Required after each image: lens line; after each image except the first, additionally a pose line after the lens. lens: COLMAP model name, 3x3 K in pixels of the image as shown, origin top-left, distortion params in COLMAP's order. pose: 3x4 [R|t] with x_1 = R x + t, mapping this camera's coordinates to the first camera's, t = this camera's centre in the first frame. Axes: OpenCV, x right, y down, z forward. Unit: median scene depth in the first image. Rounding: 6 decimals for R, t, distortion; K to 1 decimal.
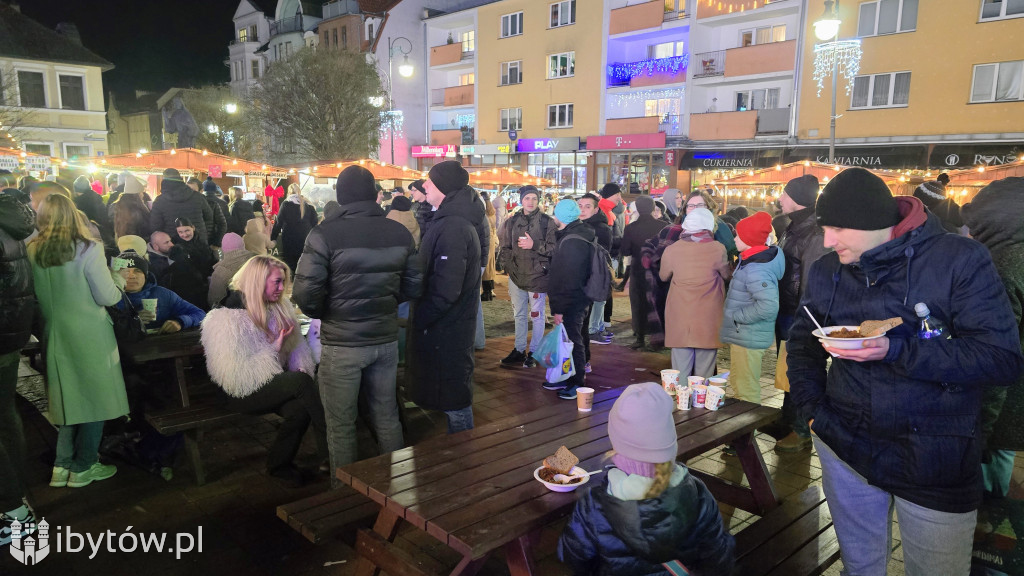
lens RADIAL K [[717.7, 0, 526.5], [0, 717.7, 290.7], [0, 0, 1]] dist [0.083953, -0.096612]
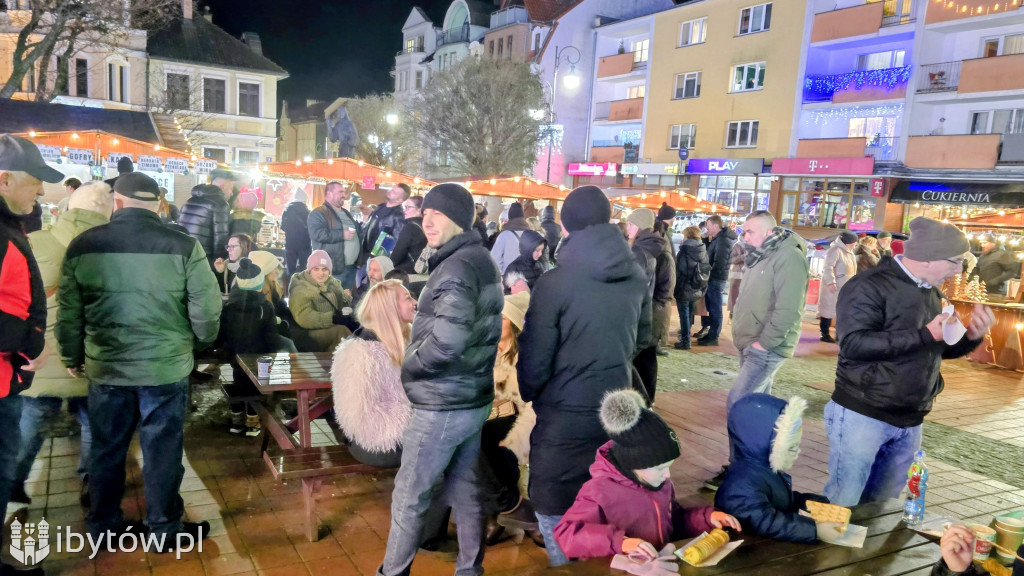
lens RADIAL K [[786.3, 0, 485.7], [0, 786.3, 286.4], [0, 0, 1]] dist [0.086205, -0.095827]
pose [[0.966086, 0.077109, -0.246440, -0.001932], [-0.087670, 0.995630, -0.032158, -0.001354], [0.242883, 0.052673, 0.968624, 0.005899]]
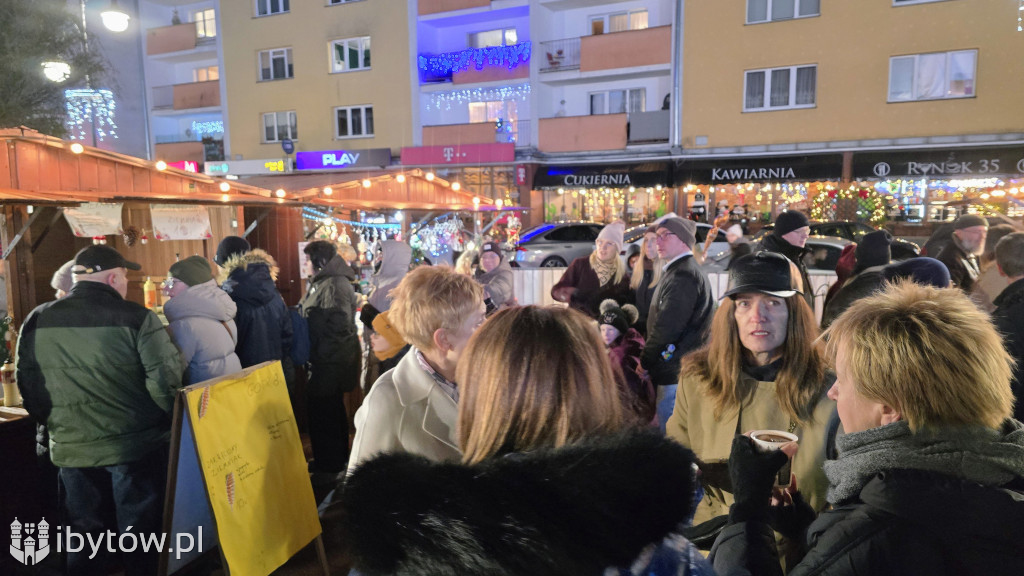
lens RADIAL K [[751.6, 0, 567.6], [0, 751.6, 287.4], [0, 0, 1]] dist [0.086792, -0.082849]
pose [[0.933059, -0.070911, 0.352666, -0.044304], [0.084811, 0.996106, -0.024099, -0.039904], [-0.349584, 0.052396, 0.935439, 0.233097]]
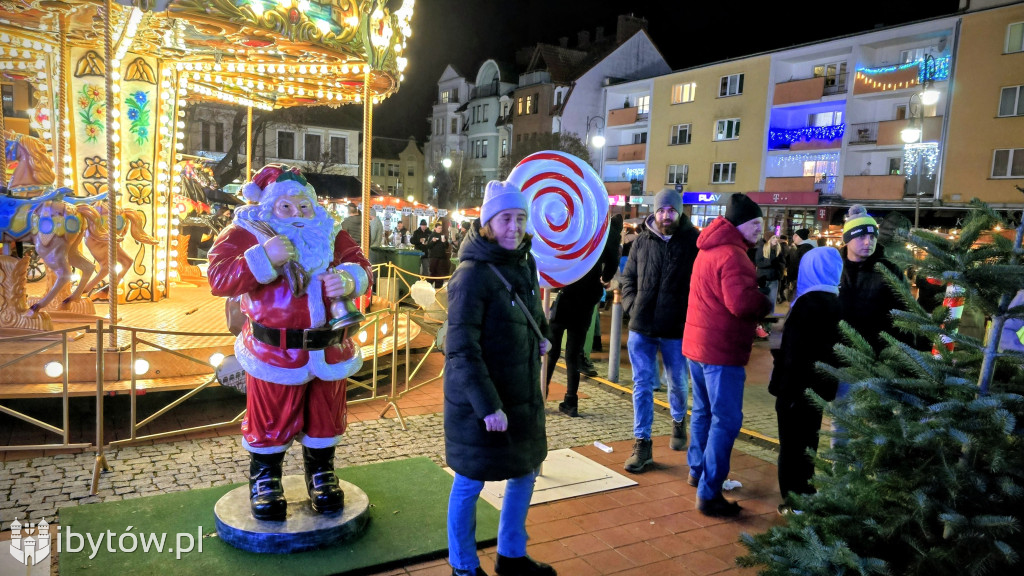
lens RADIAL K [[743.7, 0, 512.0], [0, 743.7, 288.0], [0, 0, 1]] dist [0.065876, -0.080184]
pose [[0.973161, 0.056628, -0.223050, -0.004994], [-0.071692, 0.995619, -0.060024, 0.035109], [0.218674, 0.074404, 0.972957, -0.230076]]
